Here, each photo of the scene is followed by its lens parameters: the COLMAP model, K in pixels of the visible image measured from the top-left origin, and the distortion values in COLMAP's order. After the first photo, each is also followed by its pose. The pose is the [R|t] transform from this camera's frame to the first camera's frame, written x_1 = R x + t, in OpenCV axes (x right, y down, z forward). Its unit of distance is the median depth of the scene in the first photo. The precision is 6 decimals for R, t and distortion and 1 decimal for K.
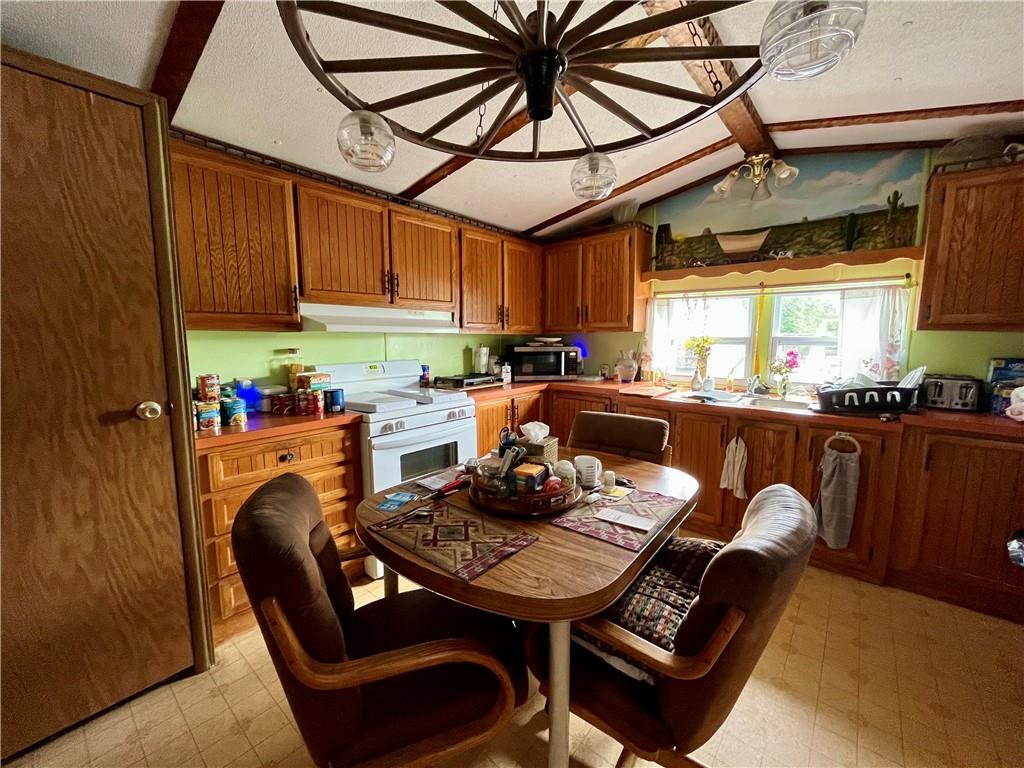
lens RADIAL K [[414.7, 0, 509.7], [0, 414.7, 383.8], [0, 0, 1]] dist [-0.003700, -0.000369]
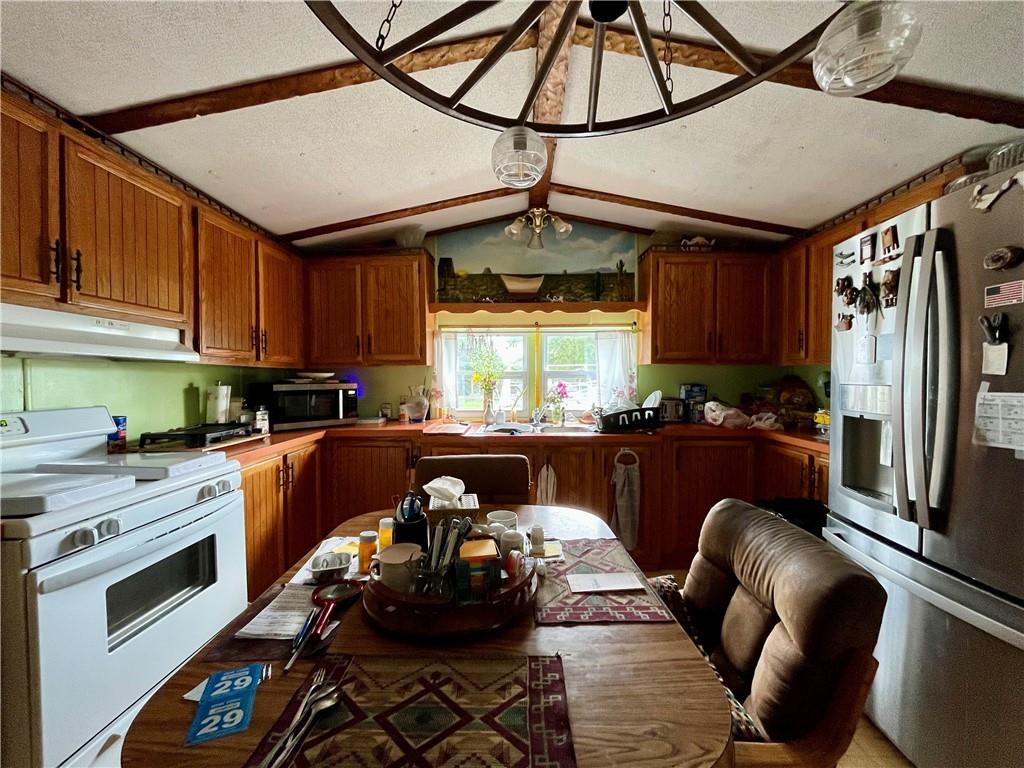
lens RADIAL K [[414.7, 0, 509.7], [0, 414.7, 383.8], [0, 0, 1]] dist [-0.003700, -0.000369]
pose [[0.774793, -0.013385, 0.632073, -0.167231], [0.079587, 0.993887, -0.076511, -0.000452], [-0.627185, 0.109585, 0.771122, 0.222196]]
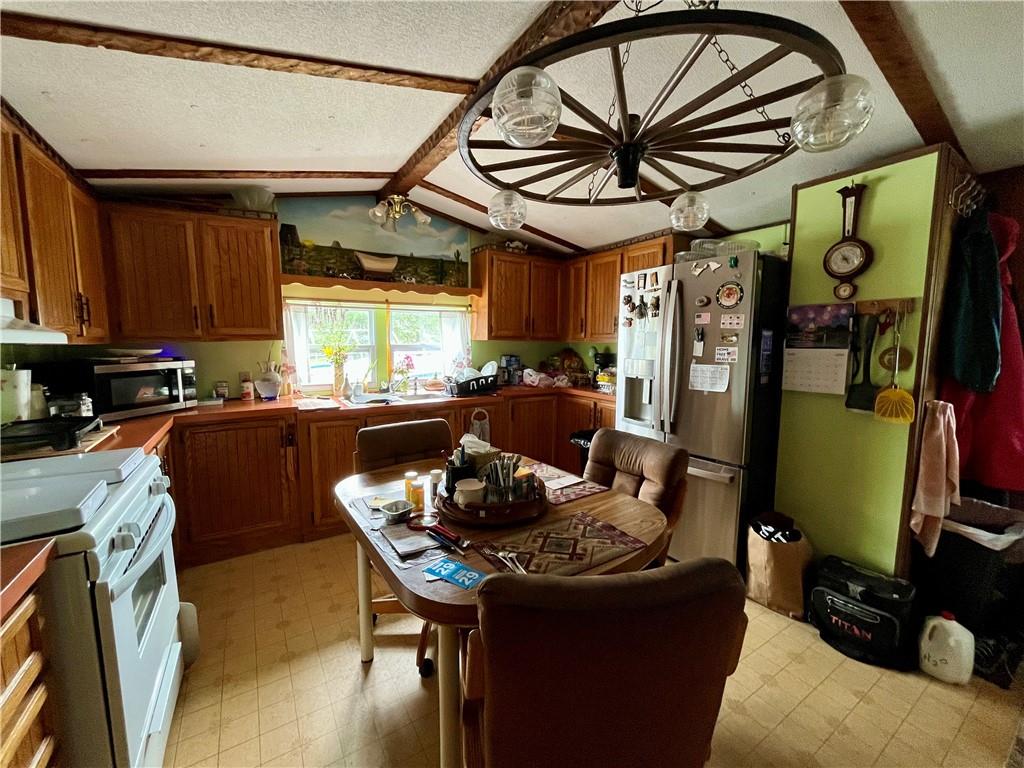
lens RADIAL K [[414.7, 0, 509.7], [0, 414.7, 383.8], [0, 0, 1]] dist [-0.003700, -0.000369]
pose [[0.300359, -0.098574, 0.948719, -0.483776], [0.113020, 0.991316, 0.067219, -0.047235], [-0.947107, 0.087034, 0.308891, 0.343742]]
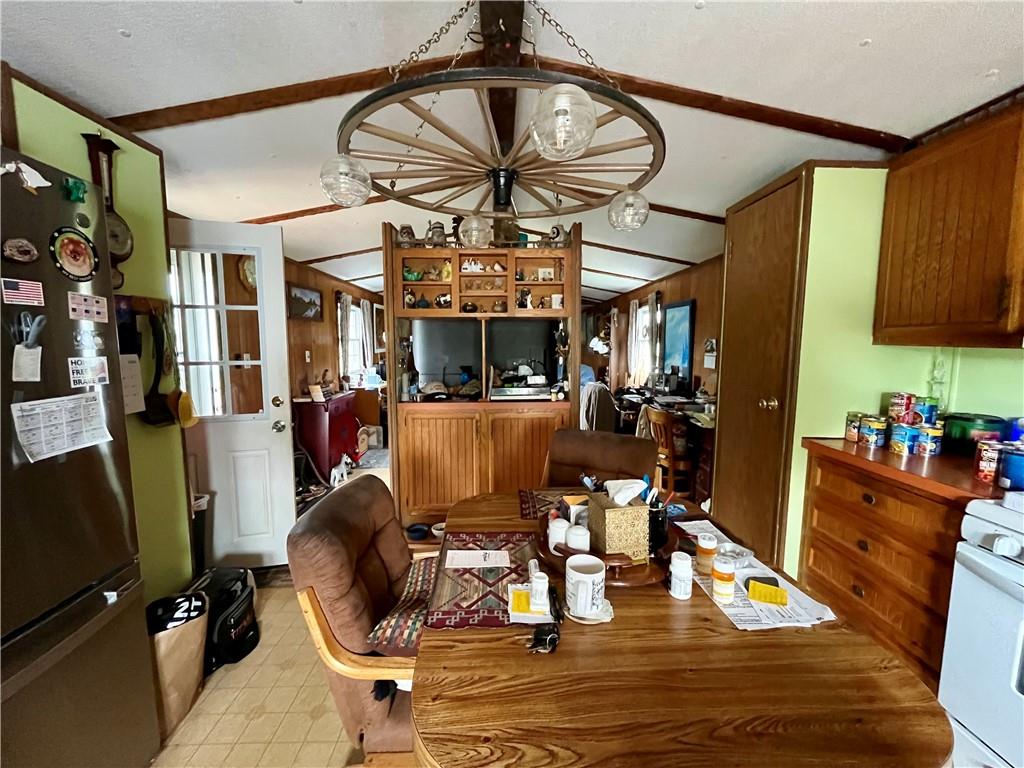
lens RADIAL K [[414.7, 0, 509.7], [0, 414.7, 383.8], [0, 0, 1]] dist [-0.003700, -0.000369]
pose [[-0.749015, 0.063942, -0.659460, 0.376466], [-0.081379, 0.978917, 0.187347, -0.101955], [0.657536, 0.193992, -0.728020, 0.772076]]
